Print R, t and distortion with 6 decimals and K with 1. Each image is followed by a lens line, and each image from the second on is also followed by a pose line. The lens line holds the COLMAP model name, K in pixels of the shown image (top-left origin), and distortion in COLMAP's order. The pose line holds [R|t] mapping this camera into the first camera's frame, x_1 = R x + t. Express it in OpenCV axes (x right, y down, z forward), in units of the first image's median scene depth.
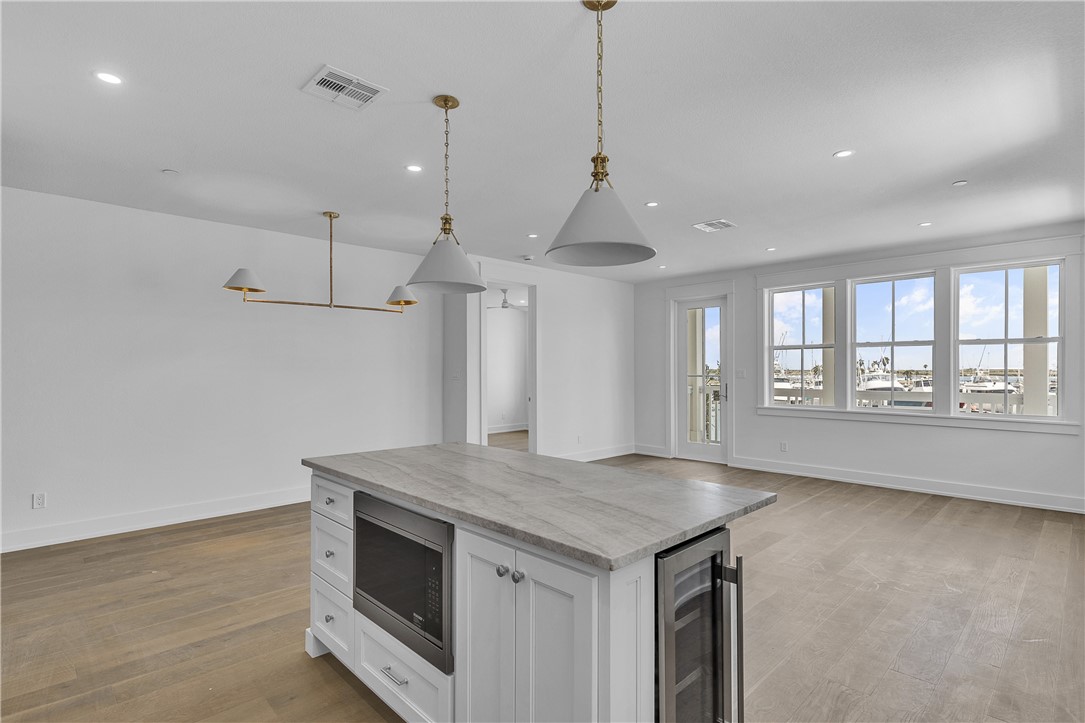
lens RADIAL K [[533.2, 0, 544.3], [0, 533.2, 370.1], [0, 0, 1]] dist [0.000530, 0.000323]
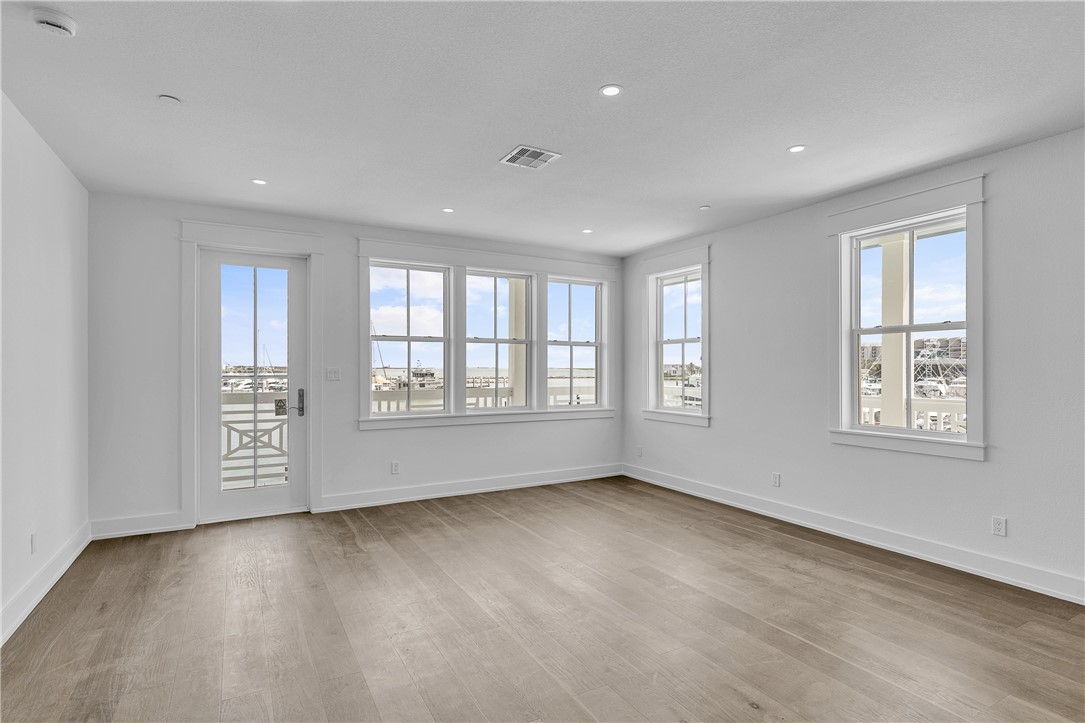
lens RADIAL K [[548.4, 0, 548.4], [0, 548.4, 365.7], [0, 0, 1]] dist [0.000500, -0.000029]
pose [[0.258345, 0.004111, 0.966044, -0.417622], [-0.001492, 0.999991, -0.003857, -0.000053], [-0.966052, -0.000445, 0.258349, 0.921852]]
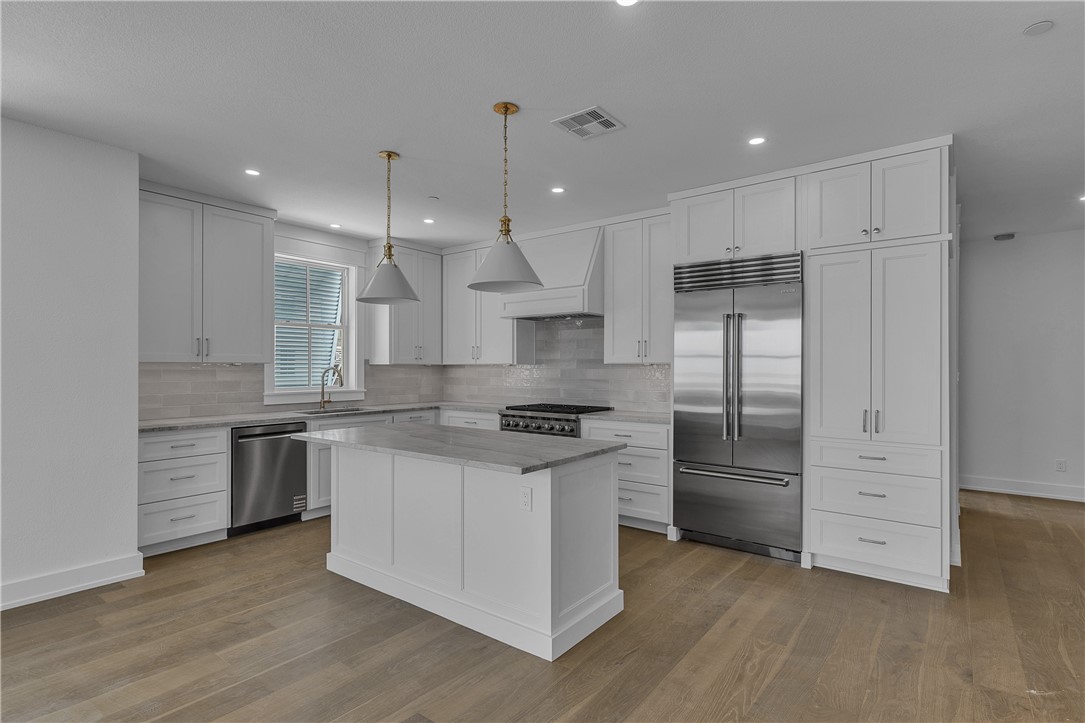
lens RADIAL K [[540.6, 0, 546.0], [0, 540.6, 366.3], [0, 0, 1]] dist [0.001730, 0.000235]
pose [[-0.989965, 0.000013, -0.141310, -0.069037], [0.000461, 0.999995, -0.003137, 0.002424], [0.141310, -0.003171, -0.989960, 1.263950]]
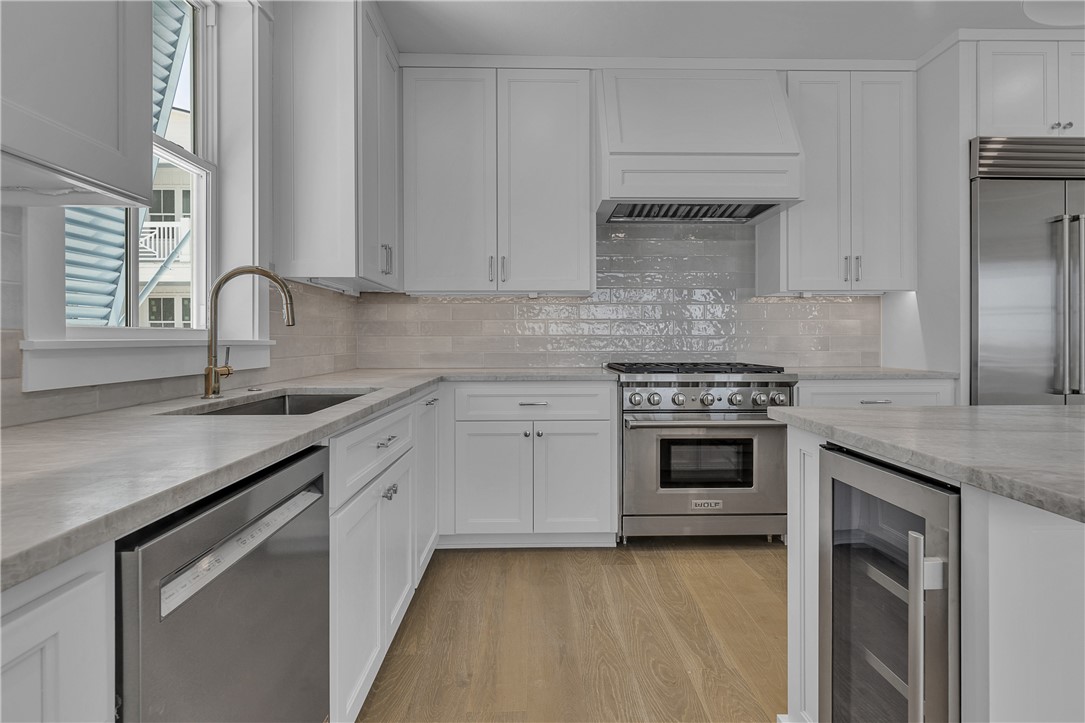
lens RADIAL K [[532.4, 0, 539.8], [0, 532.4, 340.1], [0, 0, 1]] dist [0.000938, 0.000372]
pose [[-0.688338, 0.003257, -0.725383, 0.376087], [0.003814, 0.999992, 0.000871, 0.055812], [0.725380, -0.002167, -0.688345, 0.405679]]
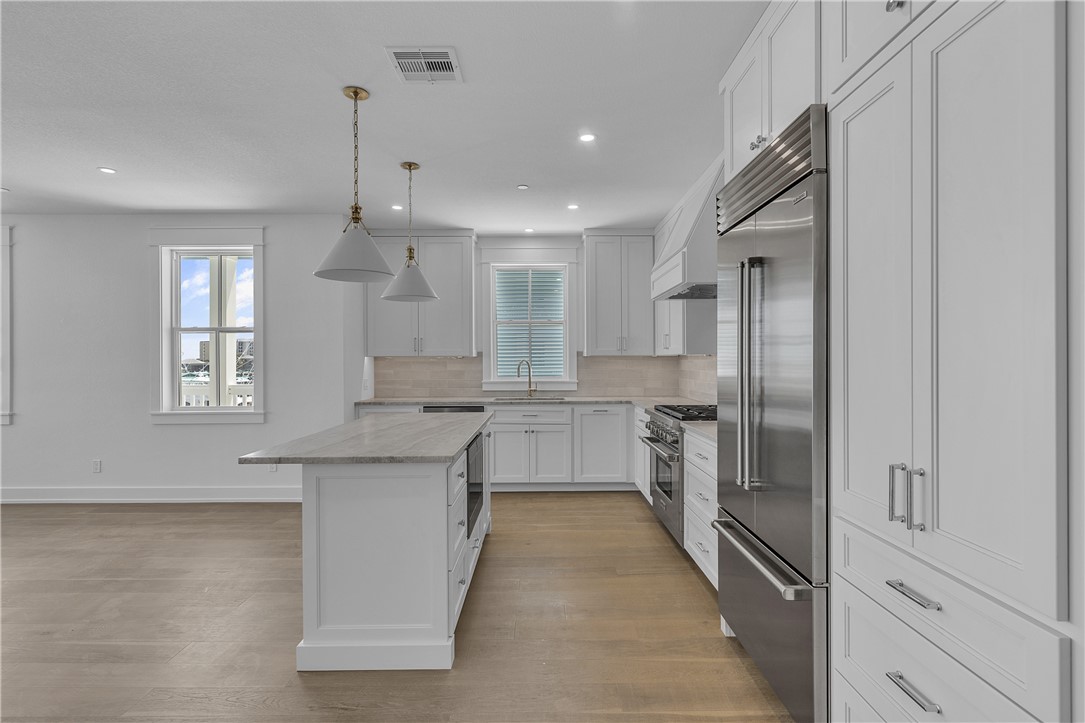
lens RADIAL K [[528.8, 0, 545.2], [0, 528.8, 358.7], [0, 0, 1]] dist [0.001924, -0.000159]
pose [[-0.715661, 0.005593, 0.698426, -0.701873], [0.003492, 0.999984, -0.004431, 0.005182], [-0.698439, -0.000732, -0.715669, 0.903074]]
